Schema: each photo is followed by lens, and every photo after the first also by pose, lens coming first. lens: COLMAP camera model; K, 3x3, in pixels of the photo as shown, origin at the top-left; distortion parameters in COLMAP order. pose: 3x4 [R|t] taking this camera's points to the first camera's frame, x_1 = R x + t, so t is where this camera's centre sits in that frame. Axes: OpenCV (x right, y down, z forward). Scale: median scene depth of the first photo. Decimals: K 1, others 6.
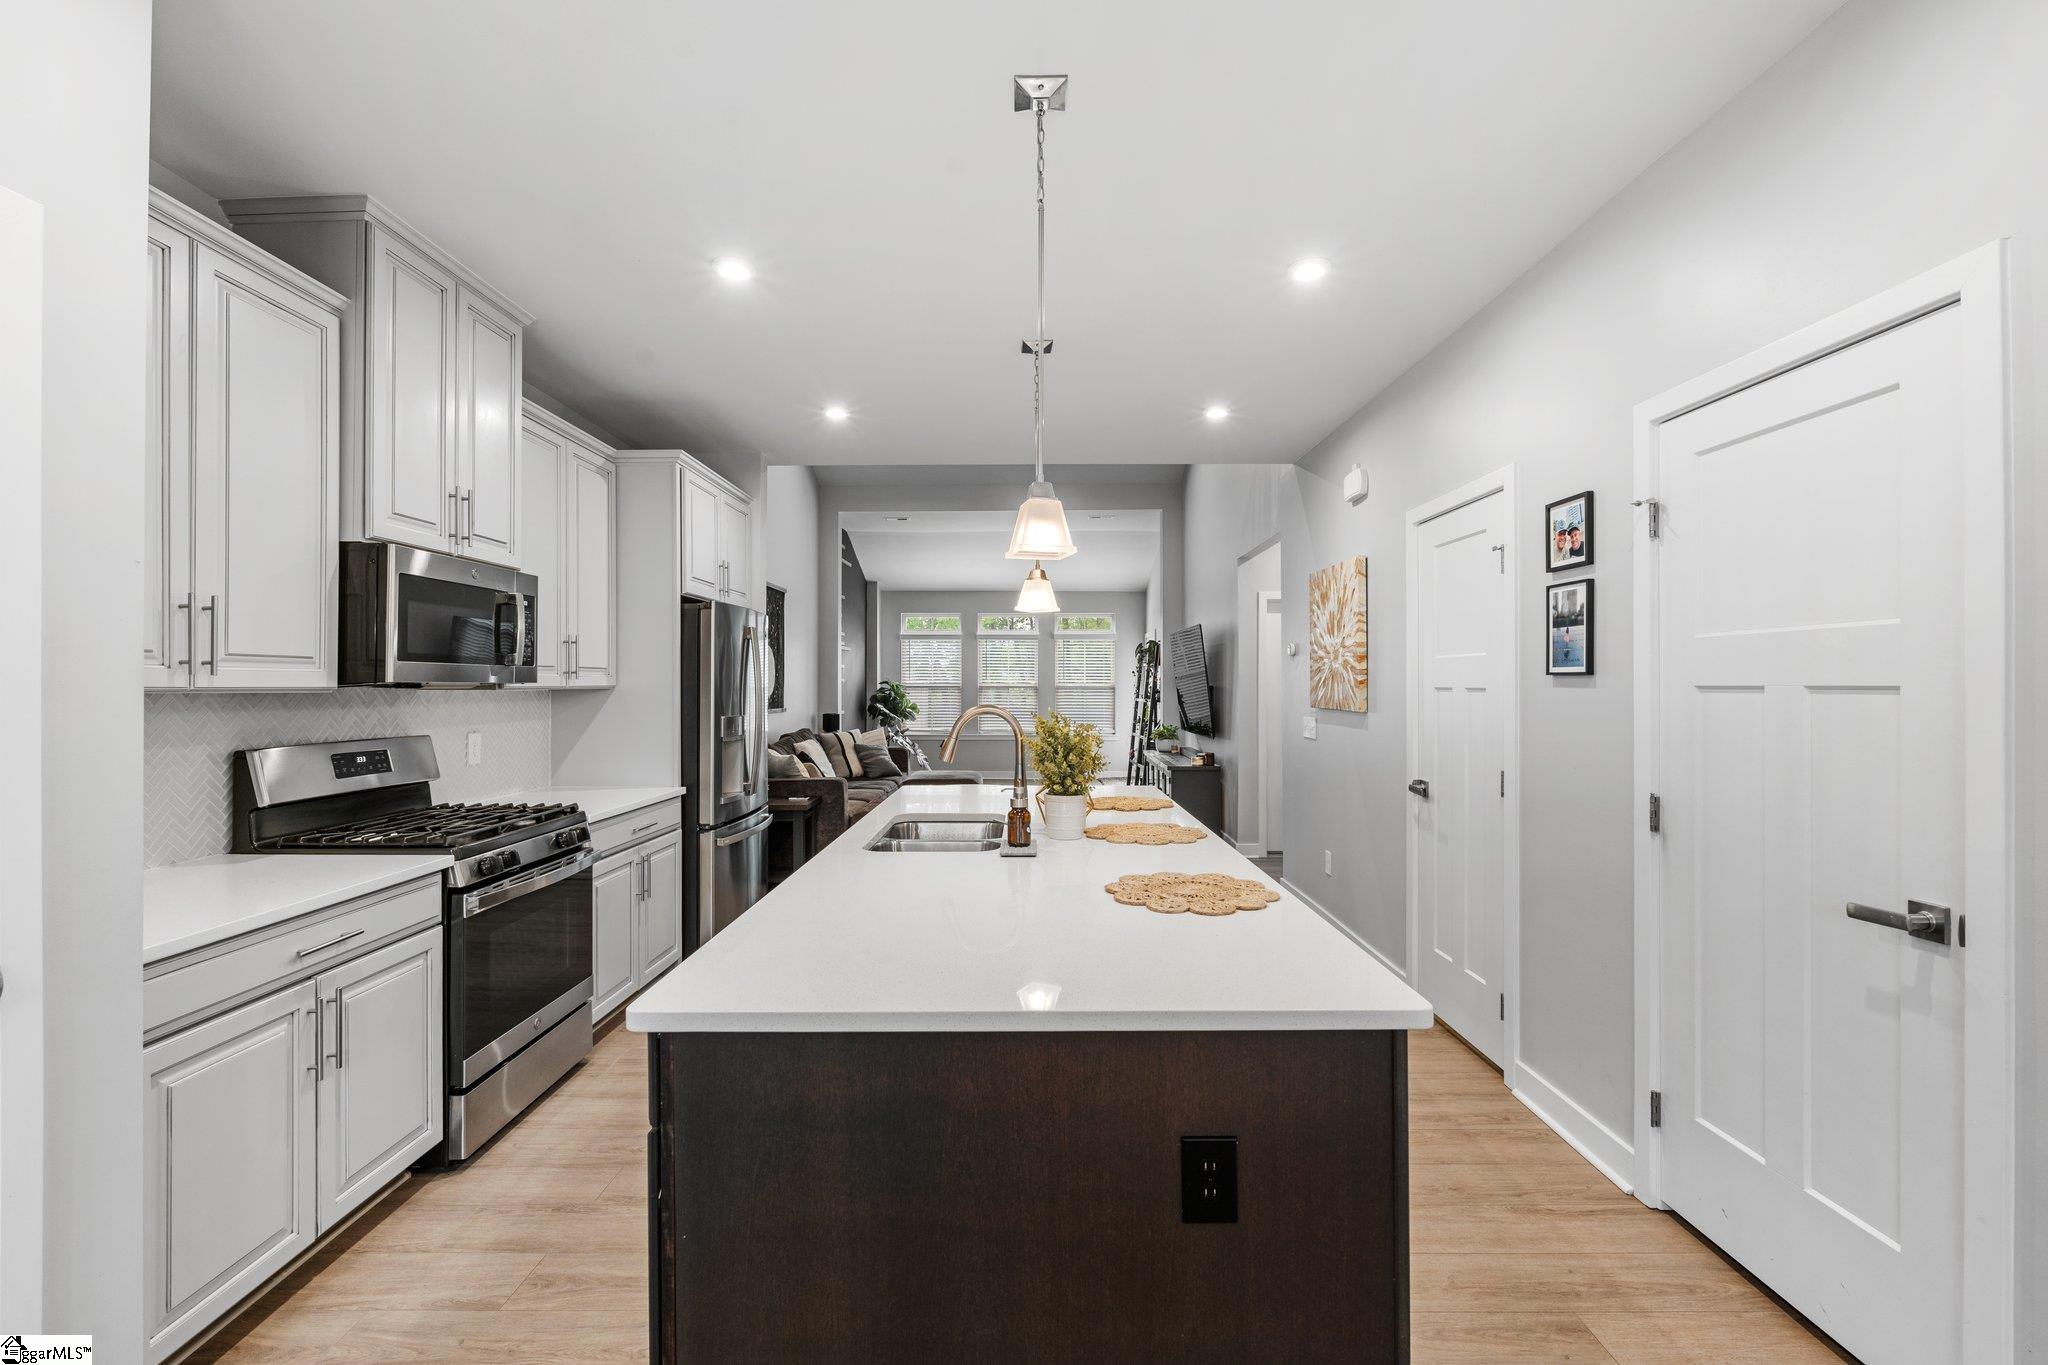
lens RADIAL K [[898.7, 0, 1020.2], [0, 898.7, 680.4], [0, 0, 1]] dist [-0.009845, 0.000435]
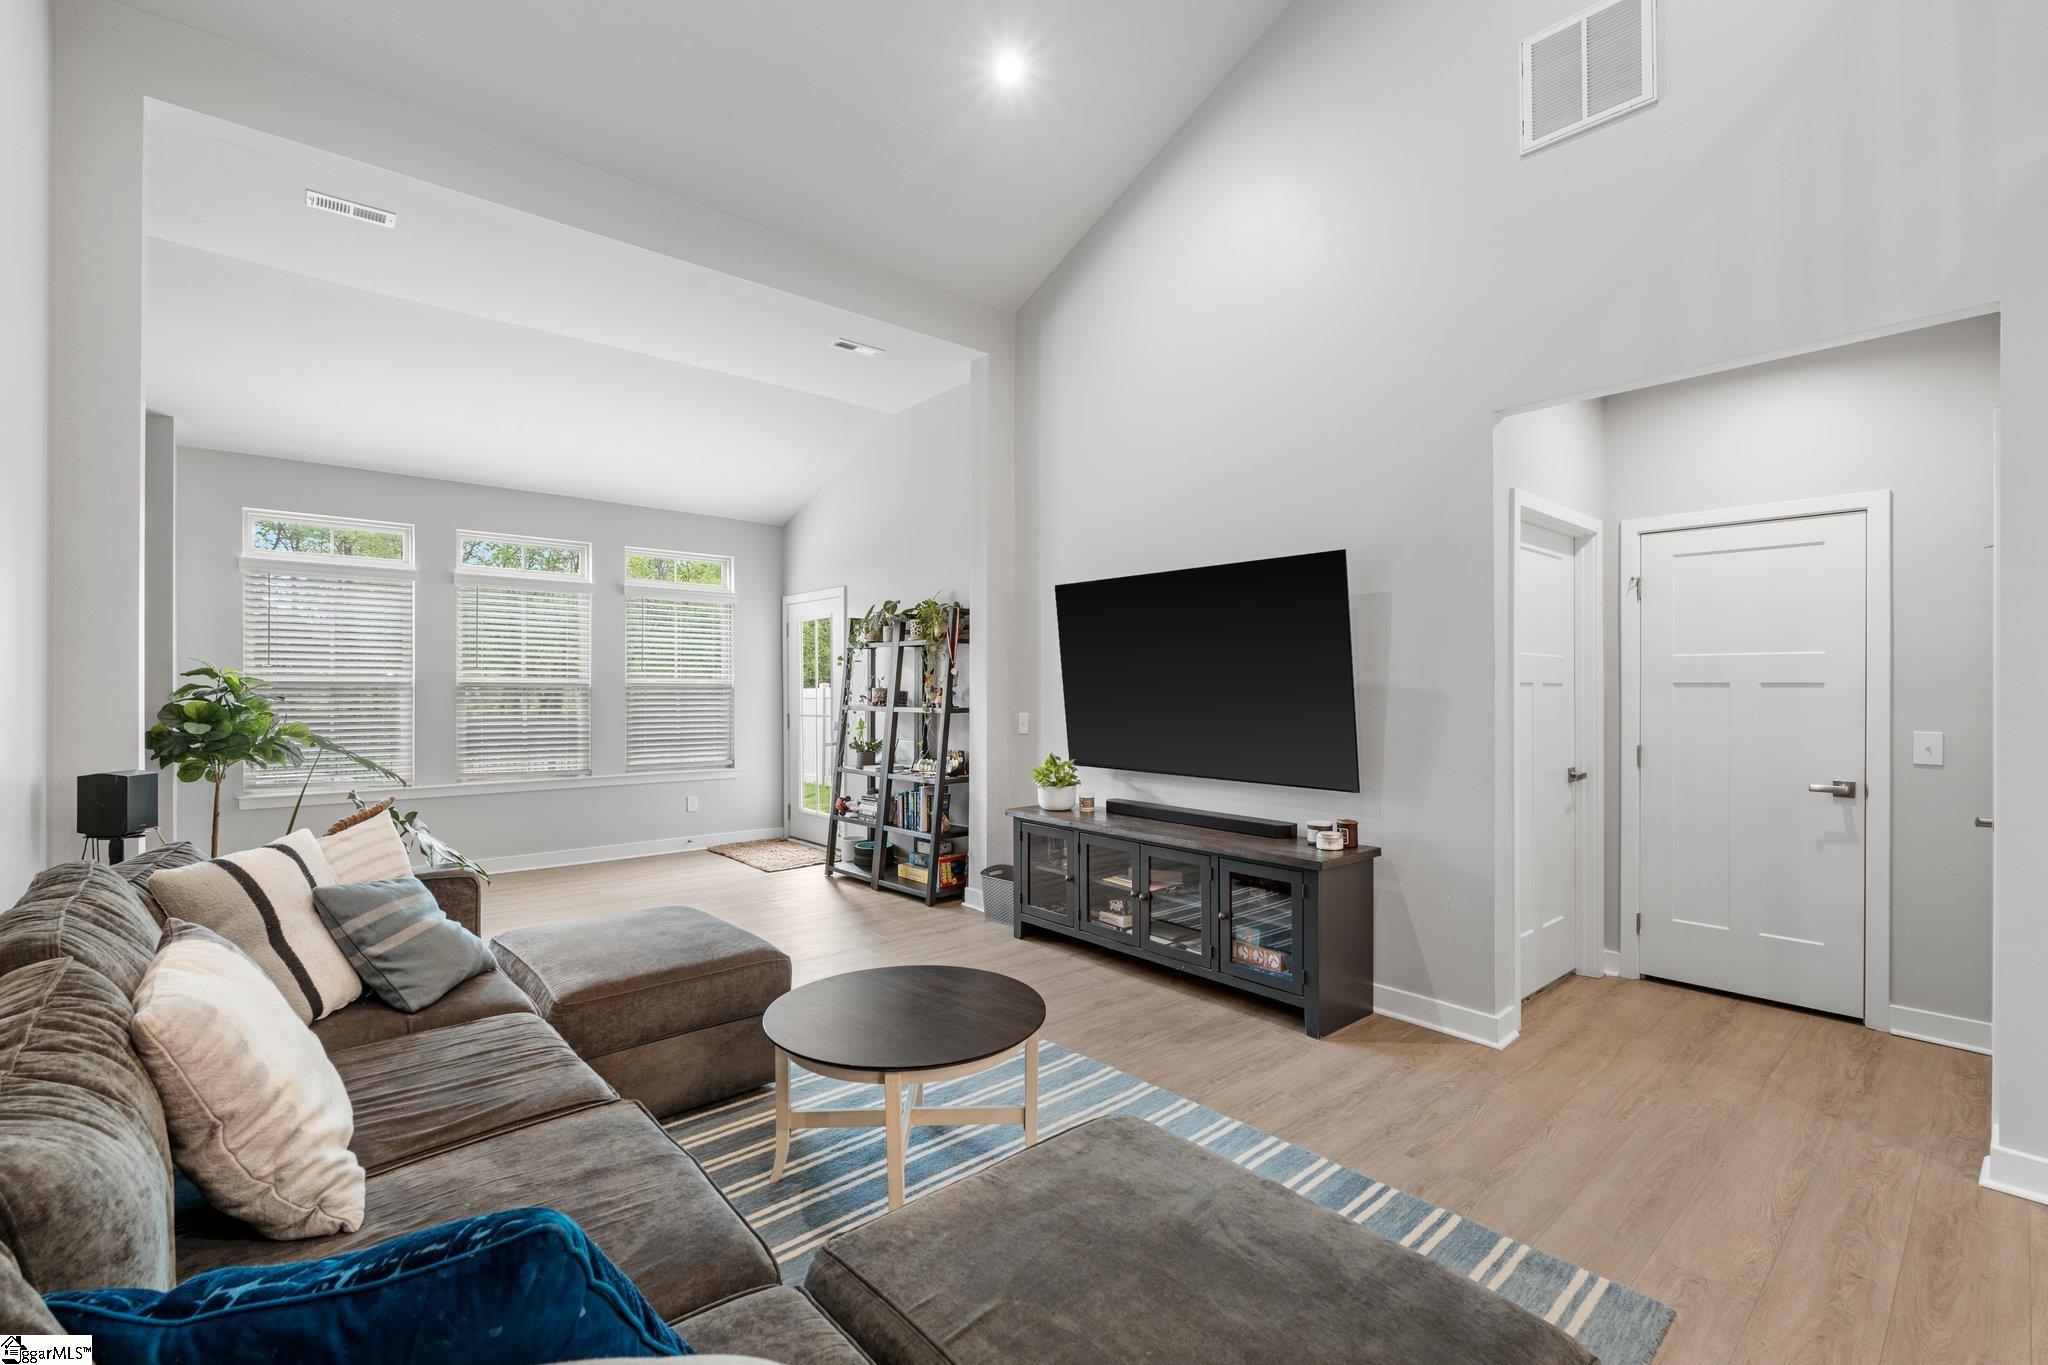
lens RADIAL K [[898.7, 0, 1010.8], [0, 898.7, 689.0], [0, 0, 1]] dist [-0.009845, 0.000435]
pose [[0.747505, -0.001197, 0.664256, -0.161668], [-0.001476, 0.999993, 0.003463, 0.008316], [-0.664255, -0.003569, 0.747497, 0.525720]]
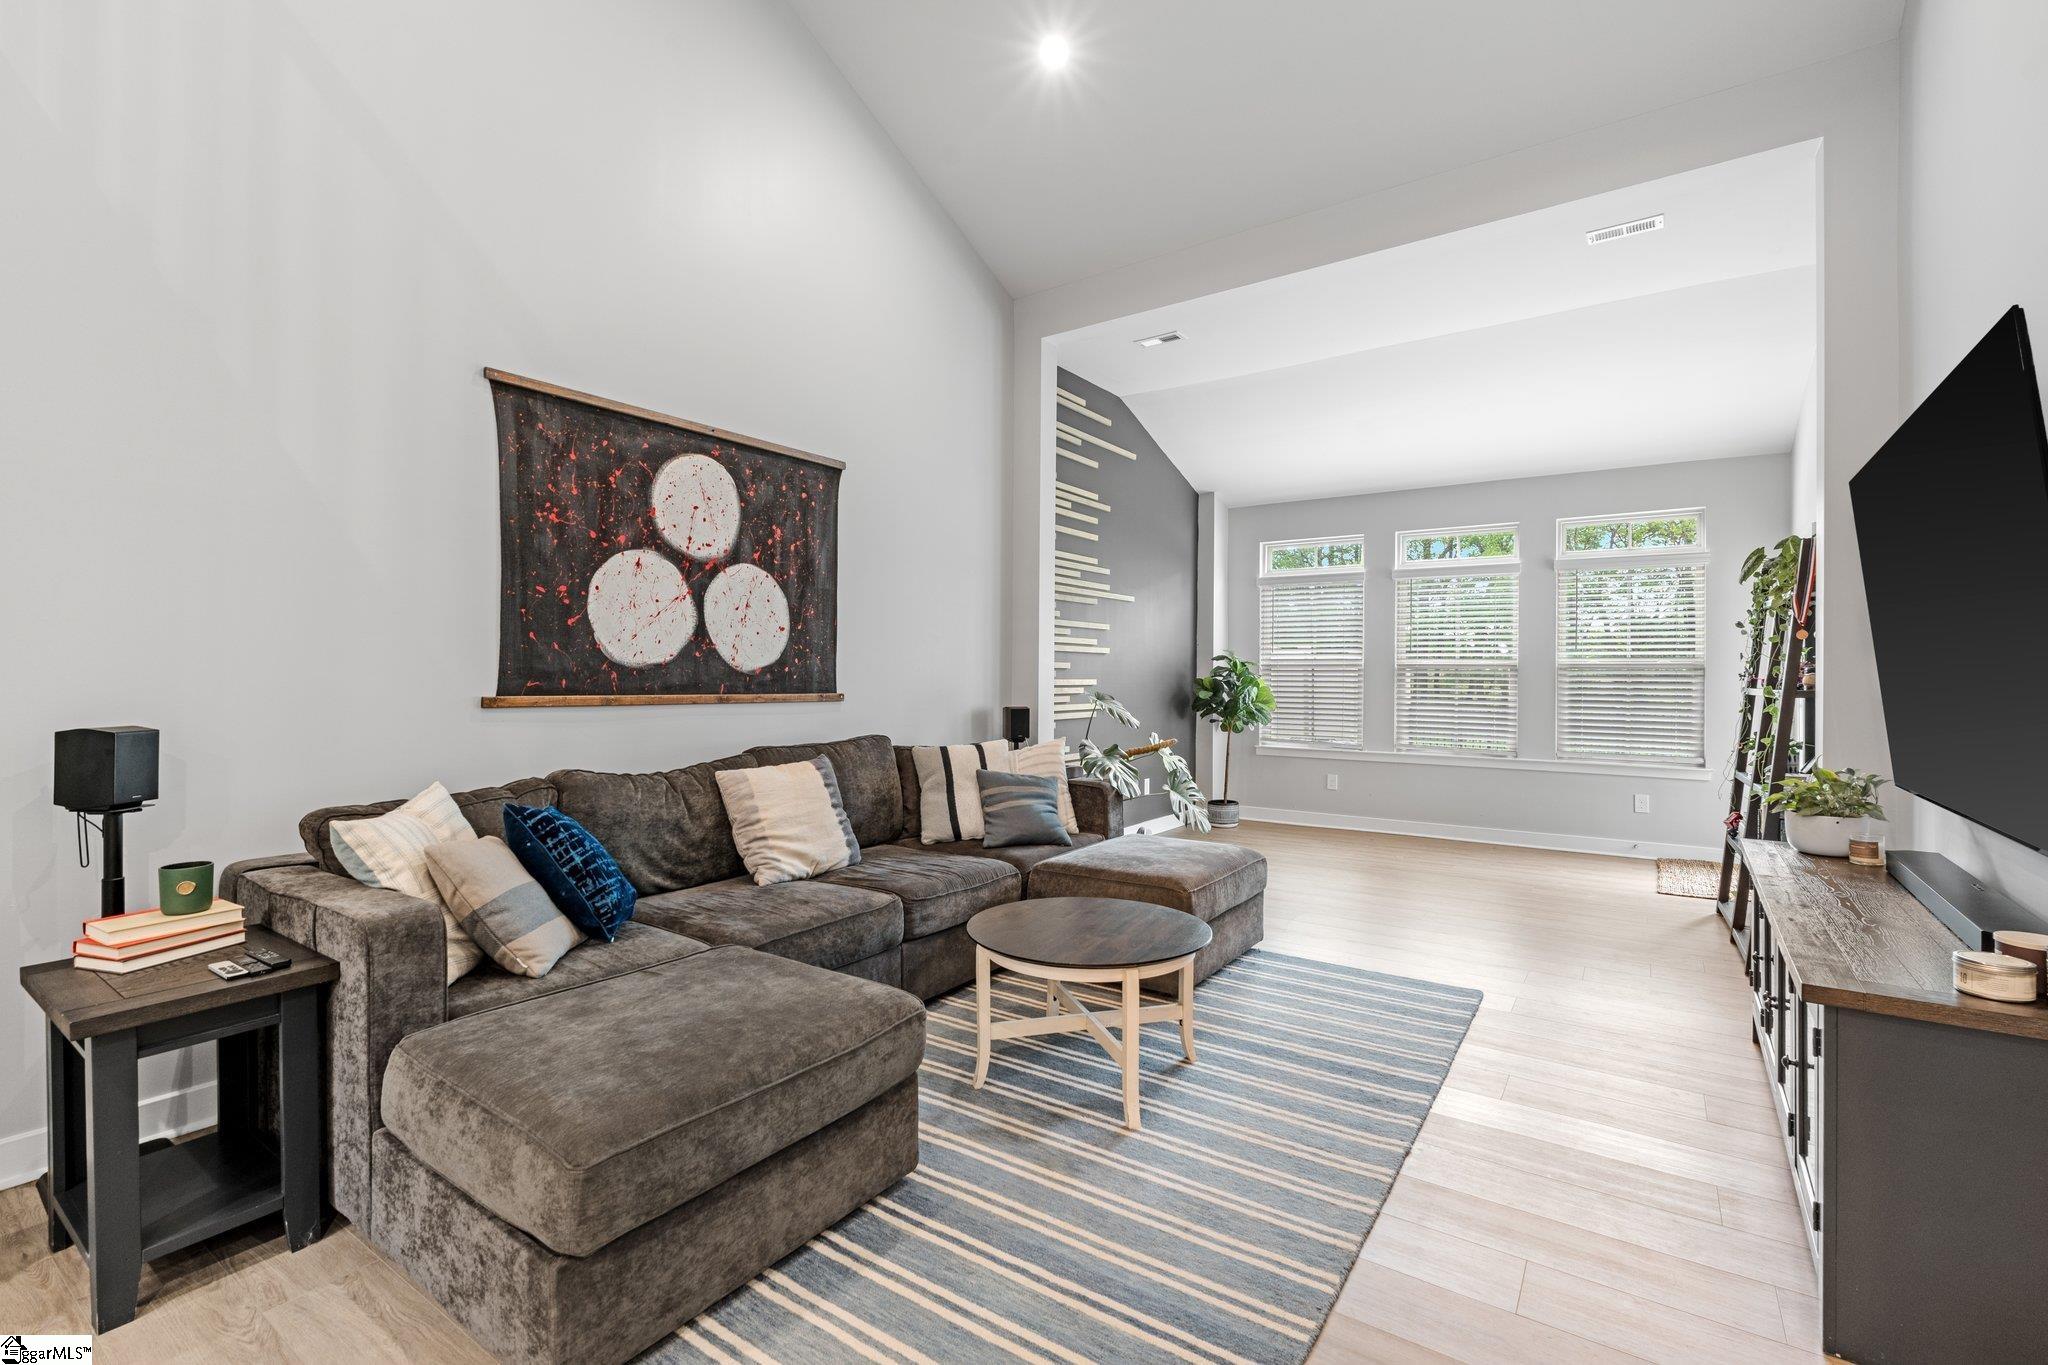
lens RADIAL K [[898.7, 0, 1027.2], [0, 898.7, 680.9], [0, 0, 1]] dist [-0.009845, 0.000435]
pose [[0.826401, 0.007445, -0.563033, 0.088207], [-0.004620, 0.999969, 0.006442, 0.015578], [0.563063, -0.002722, 0.826409, 0.487469]]
